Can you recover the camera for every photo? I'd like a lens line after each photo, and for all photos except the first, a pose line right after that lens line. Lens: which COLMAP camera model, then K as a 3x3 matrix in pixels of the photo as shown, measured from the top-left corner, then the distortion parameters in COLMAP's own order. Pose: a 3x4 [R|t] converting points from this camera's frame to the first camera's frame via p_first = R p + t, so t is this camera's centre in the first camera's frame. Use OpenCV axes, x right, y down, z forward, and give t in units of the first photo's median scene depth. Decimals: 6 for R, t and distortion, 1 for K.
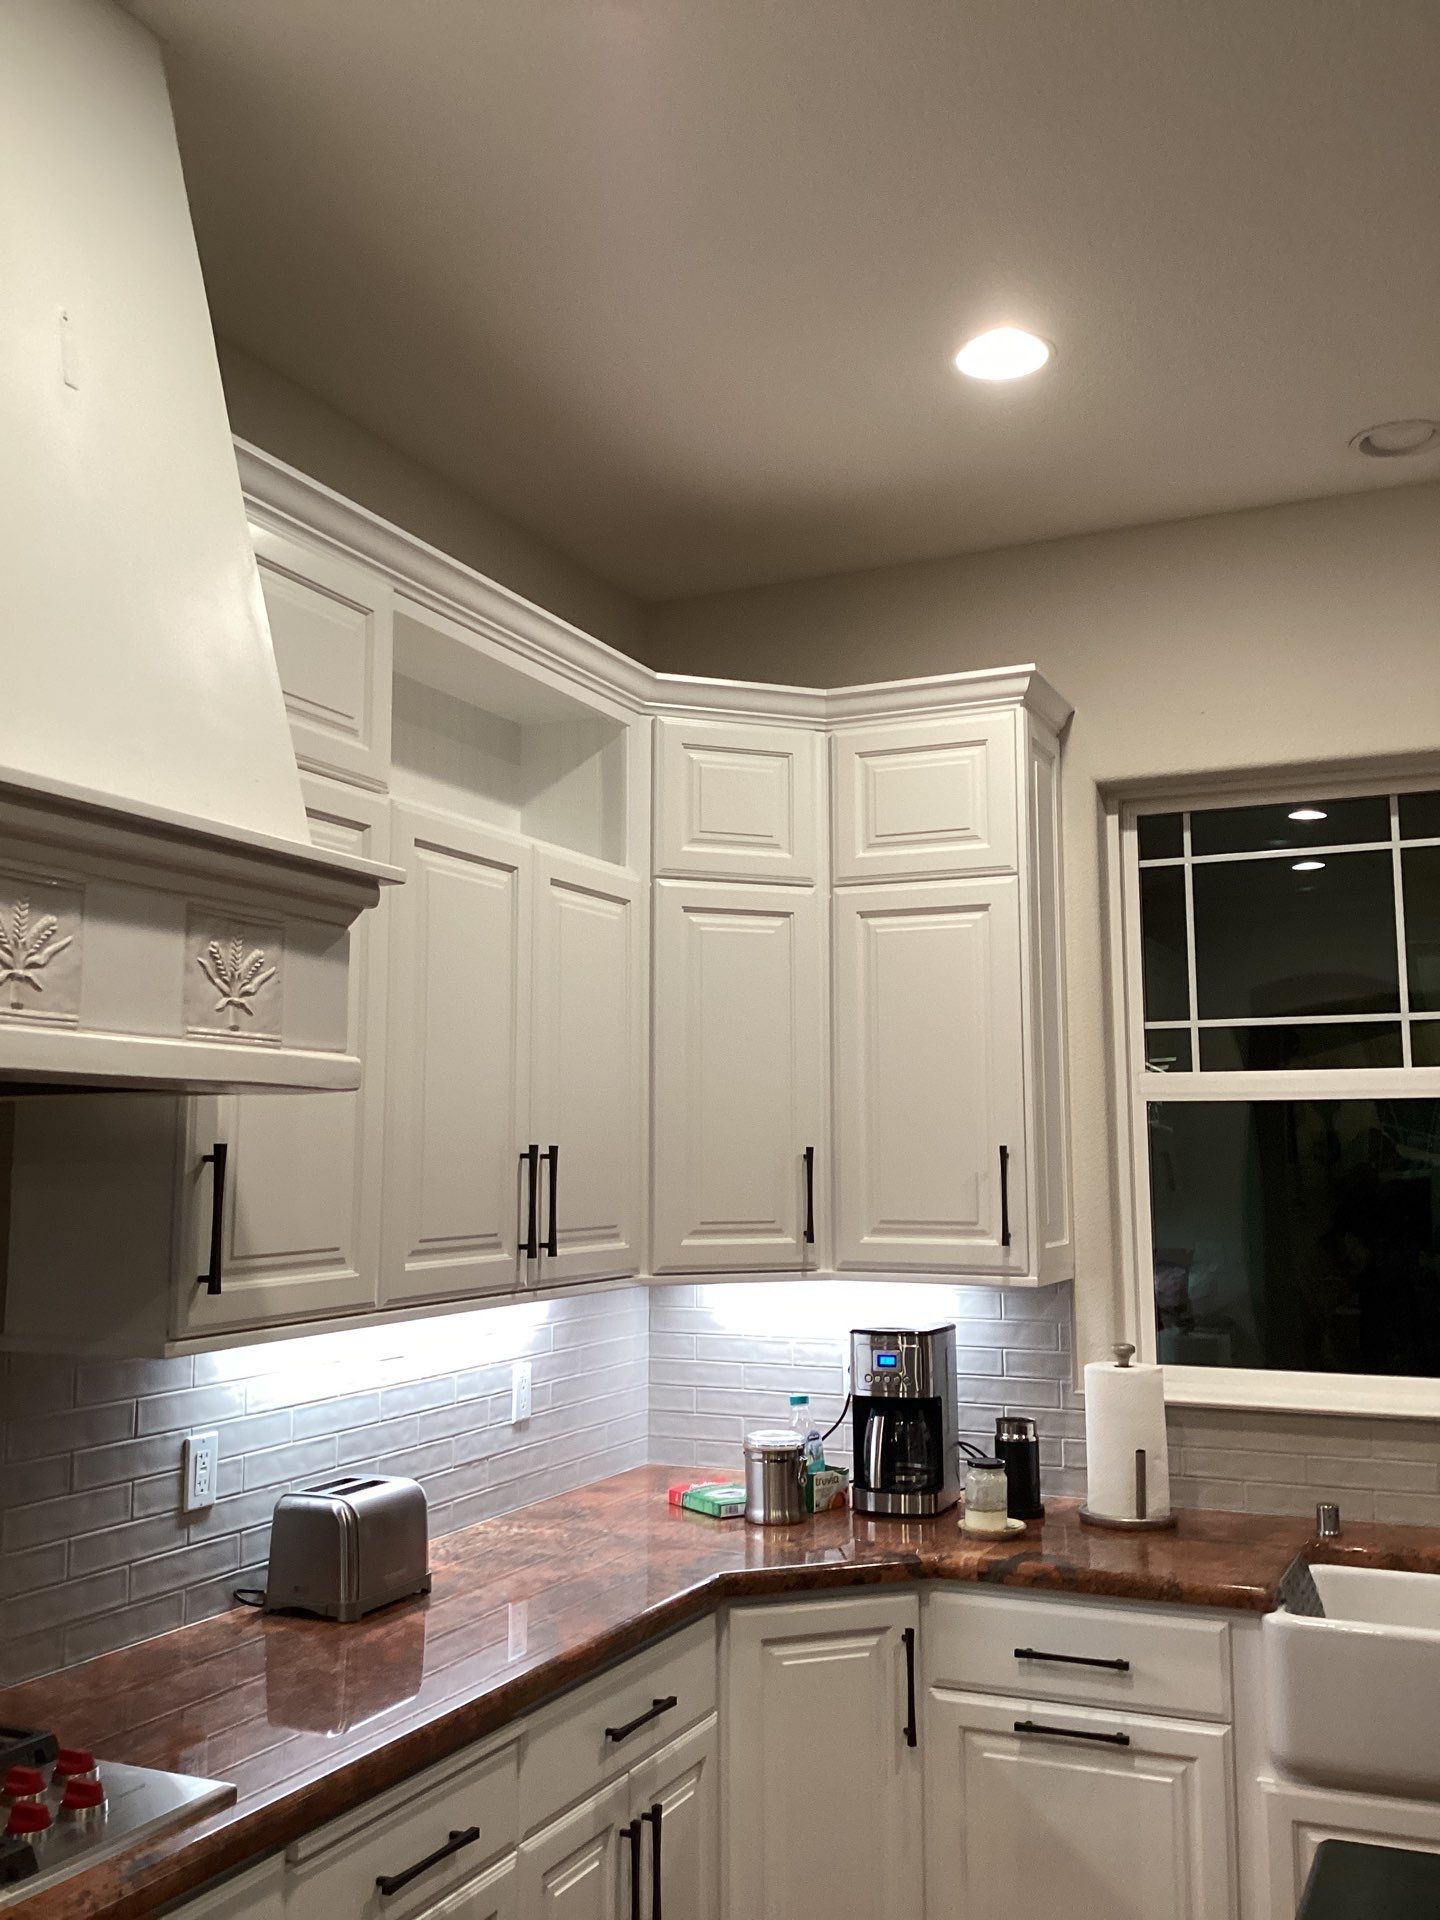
lens RADIAL K [[1747.7, 0, 743.2], [0, 1747.7, 935.5], [0, 0, 1]] dist [0.083788, -0.171047]
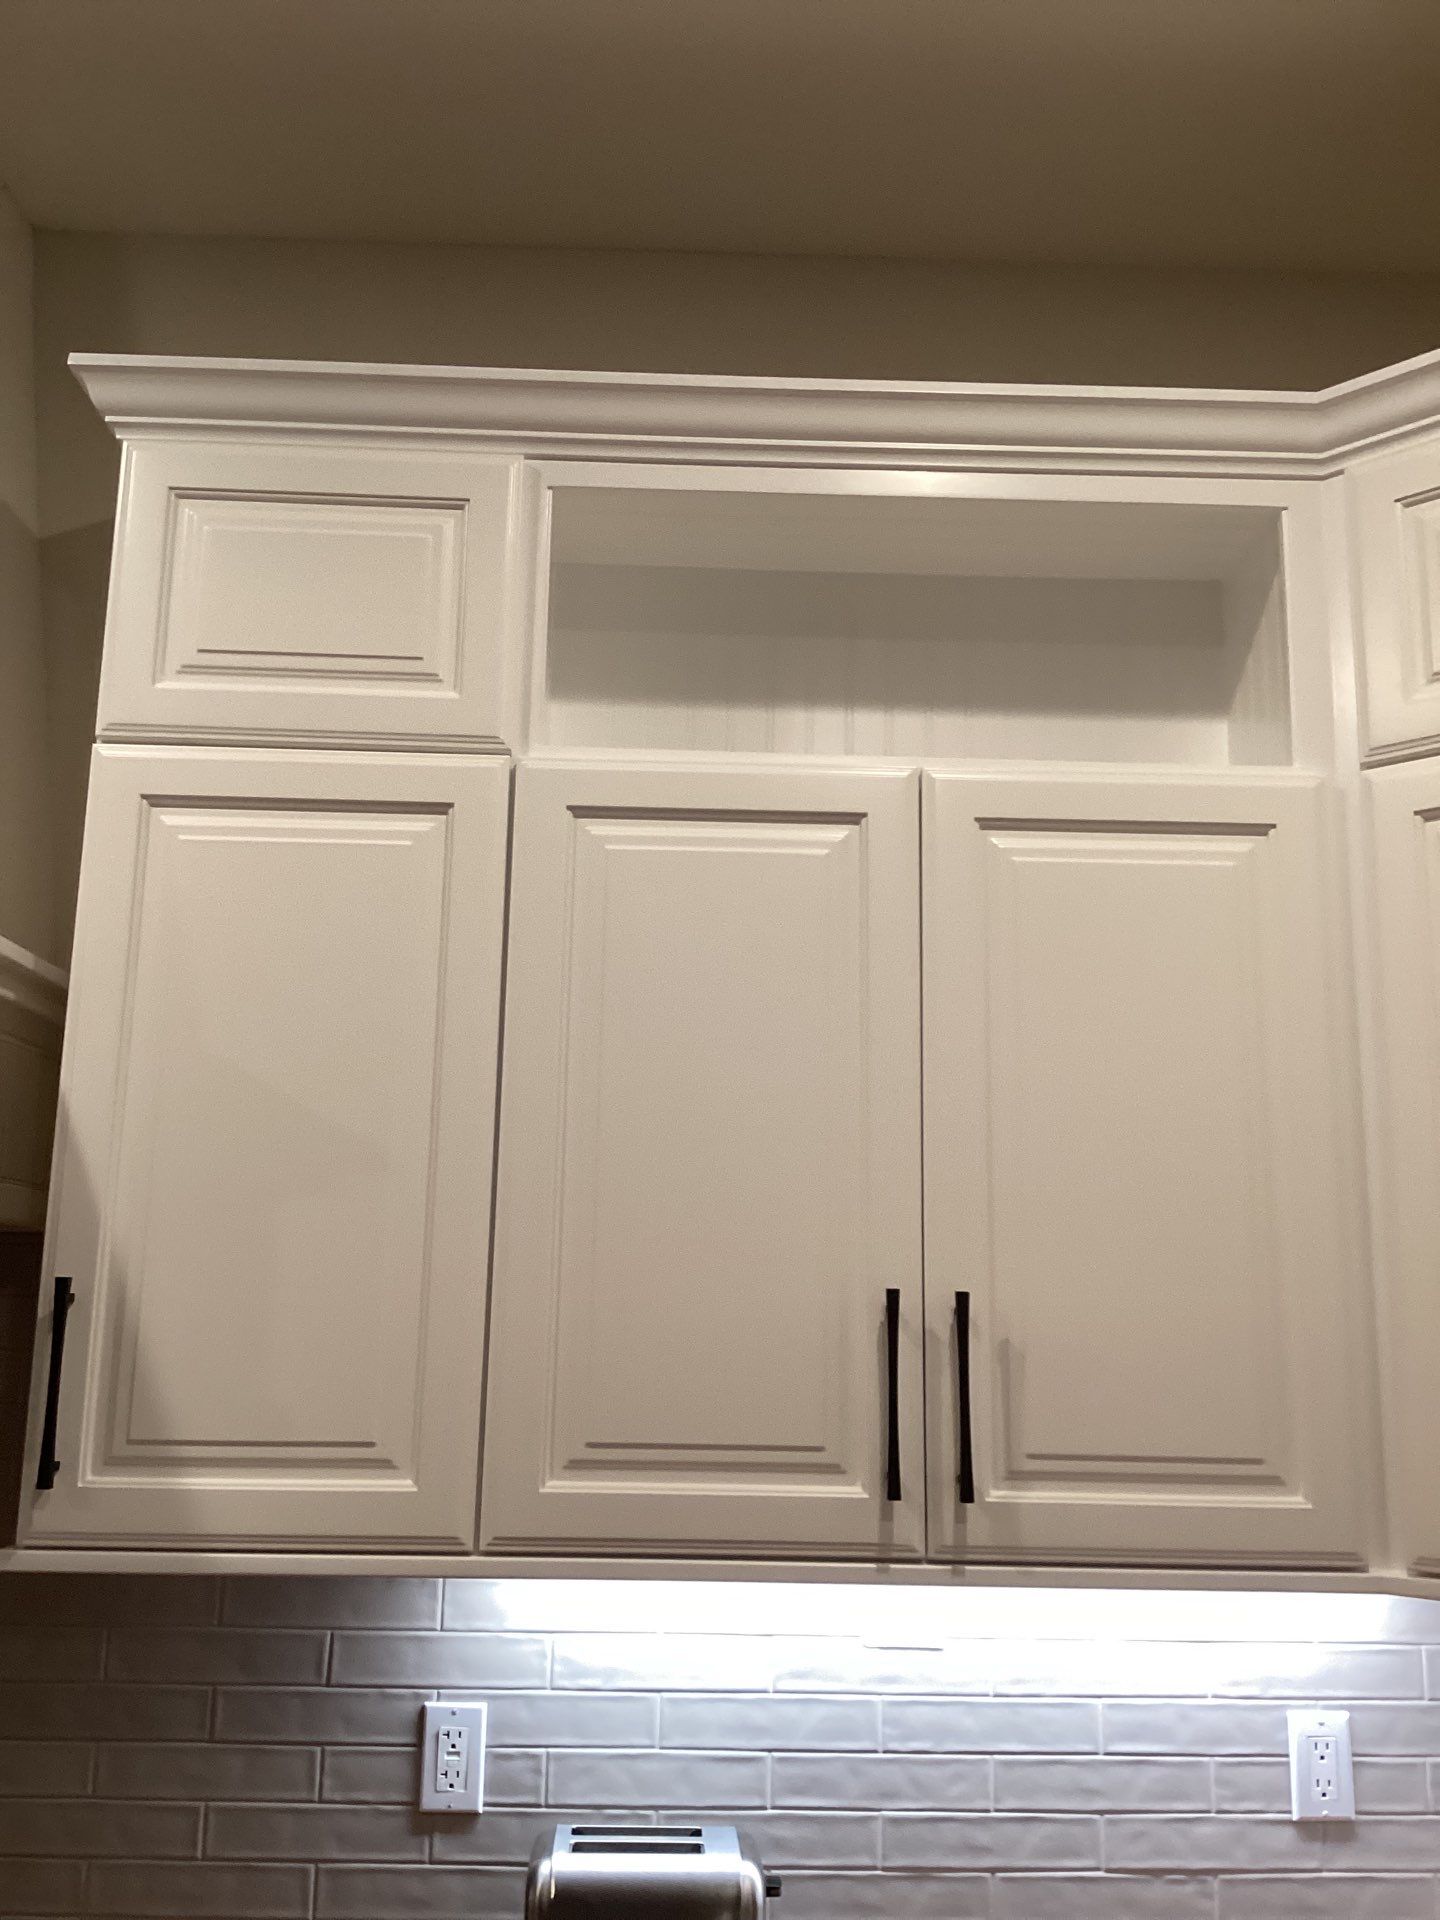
lens RADIAL K [[1747.7, 0, 743.2], [0, 1747.7, 935.5], [0, 0, 1]] dist [0.083788, -0.171047]
pose [[0.431322, -0.178011, -0.884462, 0.381411], [0.092390, 0.983903, -0.152969, 0.091090], [0.897455, -0.015736, 0.440825, 0.724720]]
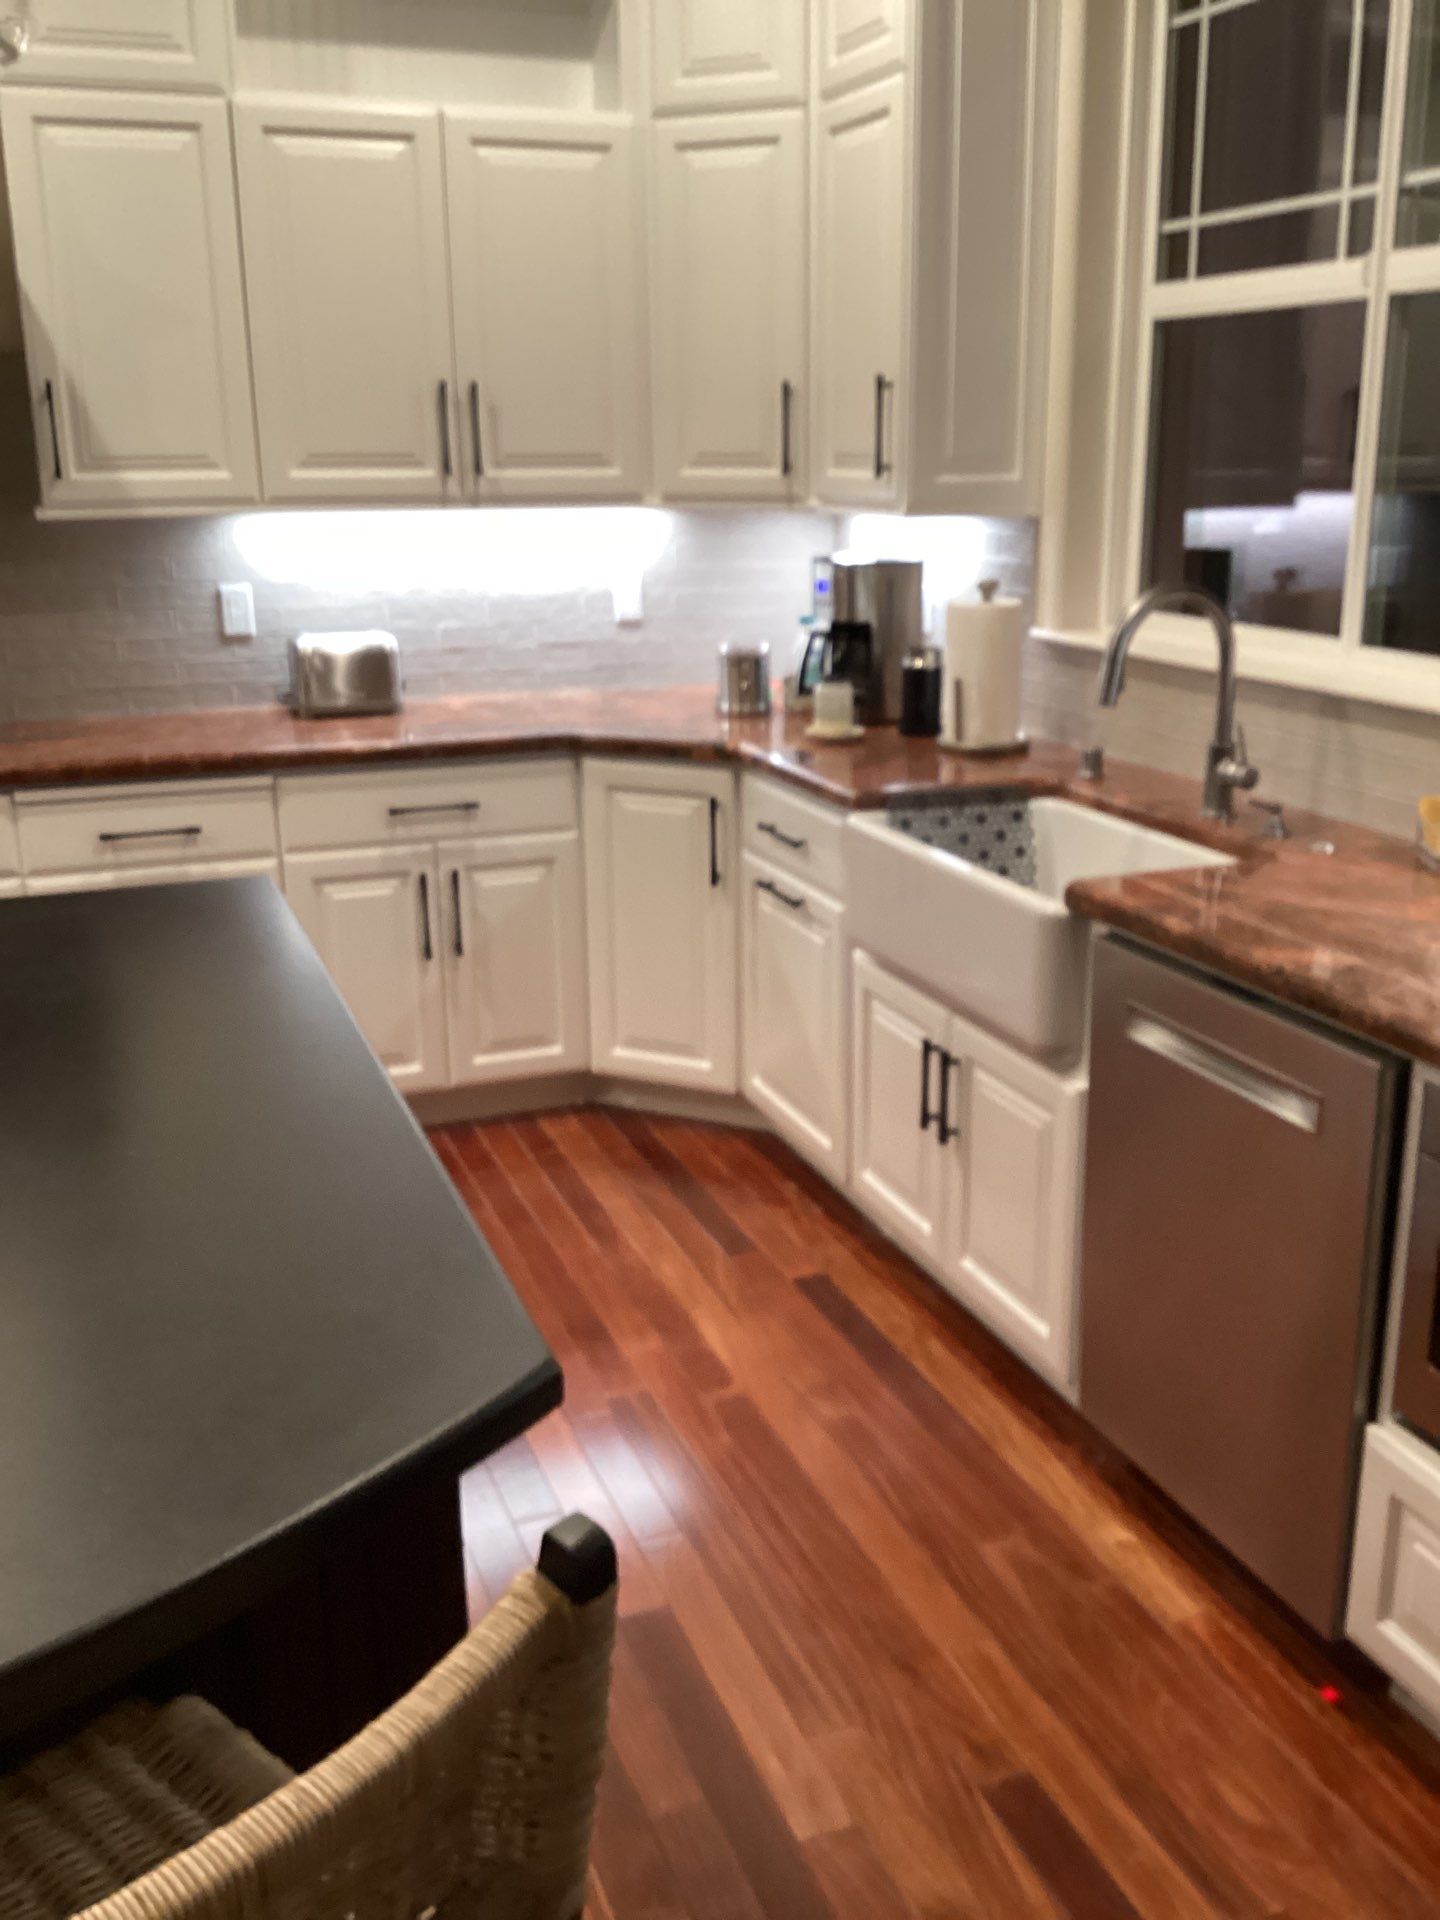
lens RADIAL K [[1747.7, 0, 743.2], [0, 1747.7, 935.5], [0, 0, 1]] dist [0.083788, -0.171047]
pose [[0.706604, 0.187202, -0.682398, 0.973120], [0.092090, 0.931840, 0.350988, 0.067734], [0.701592, -0.310852, 0.641202, 0.230455]]
